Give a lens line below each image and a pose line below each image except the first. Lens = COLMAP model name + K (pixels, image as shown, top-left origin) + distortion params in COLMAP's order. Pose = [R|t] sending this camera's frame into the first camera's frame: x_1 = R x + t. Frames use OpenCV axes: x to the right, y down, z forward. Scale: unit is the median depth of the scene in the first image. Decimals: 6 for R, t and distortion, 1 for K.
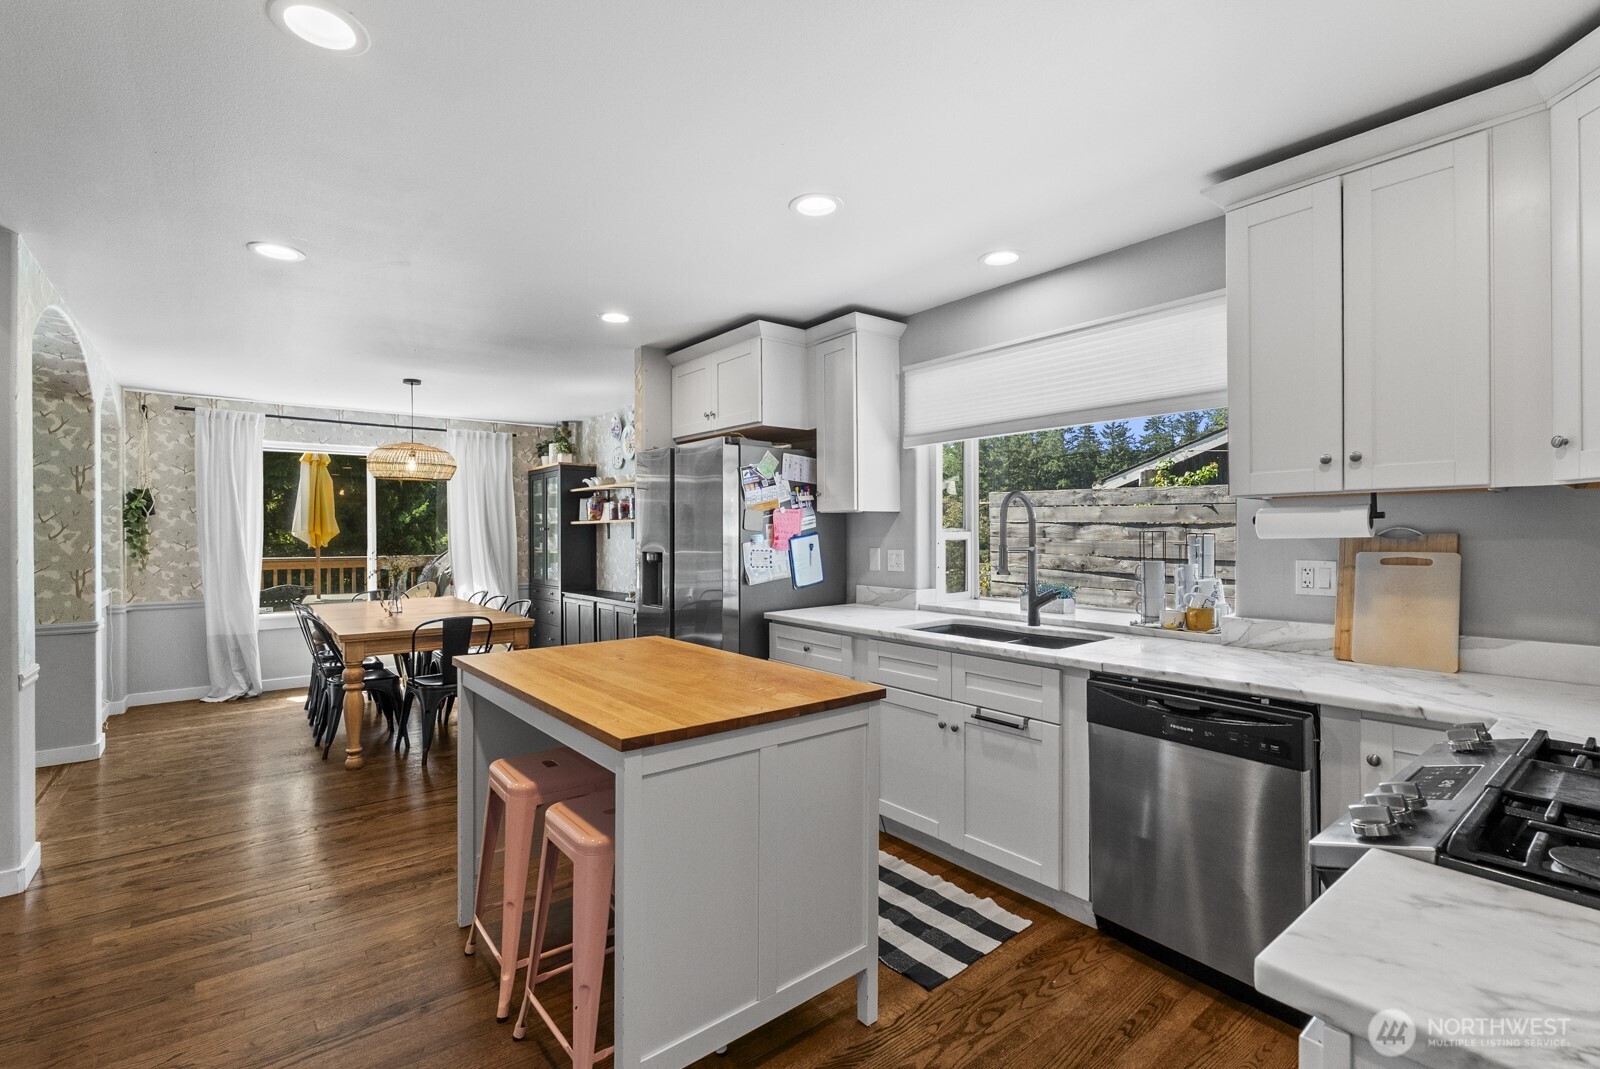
lens RADIAL K [[721.5, 0, 793.4], [0, 721.5, 535.7], [0, 0, 1]] dist [-0.001693, -0.000089]
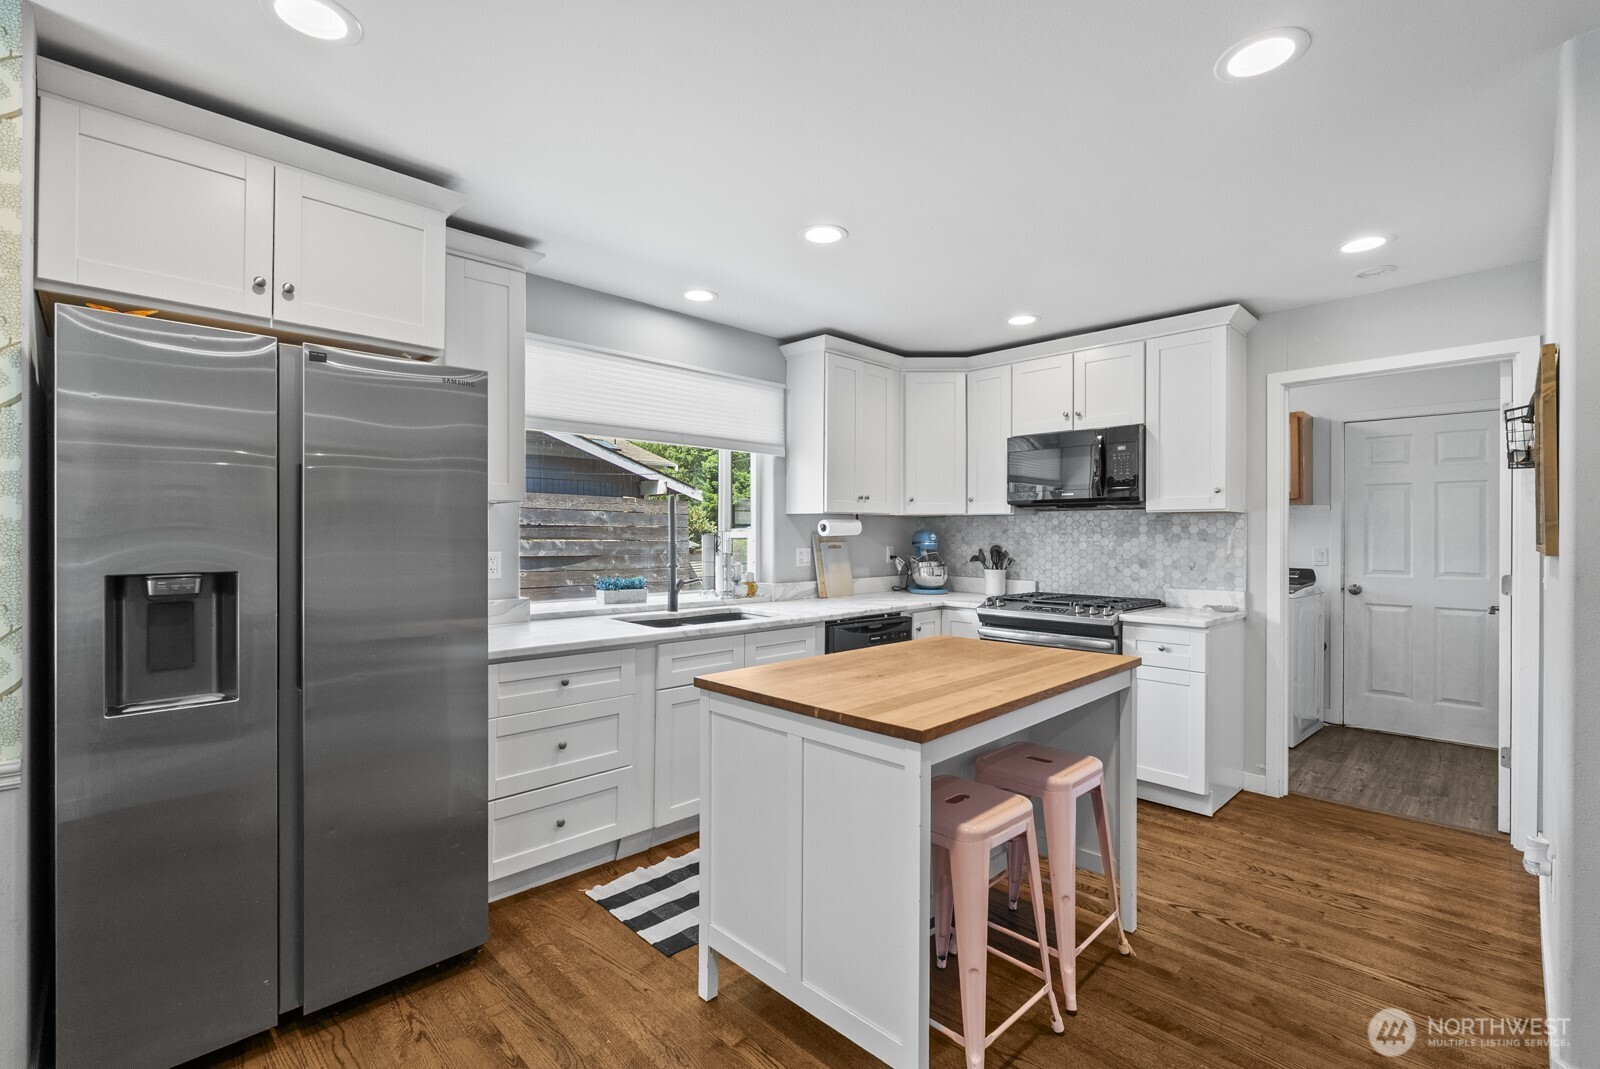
lens RADIAL K [[721.5, 0, 797.6], [0, 721.5, 529.3], [0, 0, 1]] dist [-0.001693, -0.000089]
pose [[-0.111425, 0.009458, 0.993728, -0.923888], [-0.002243, 0.999950, -0.009768, 0.004827], [-0.993770, -0.003317, -0.111398, 1.027851]]
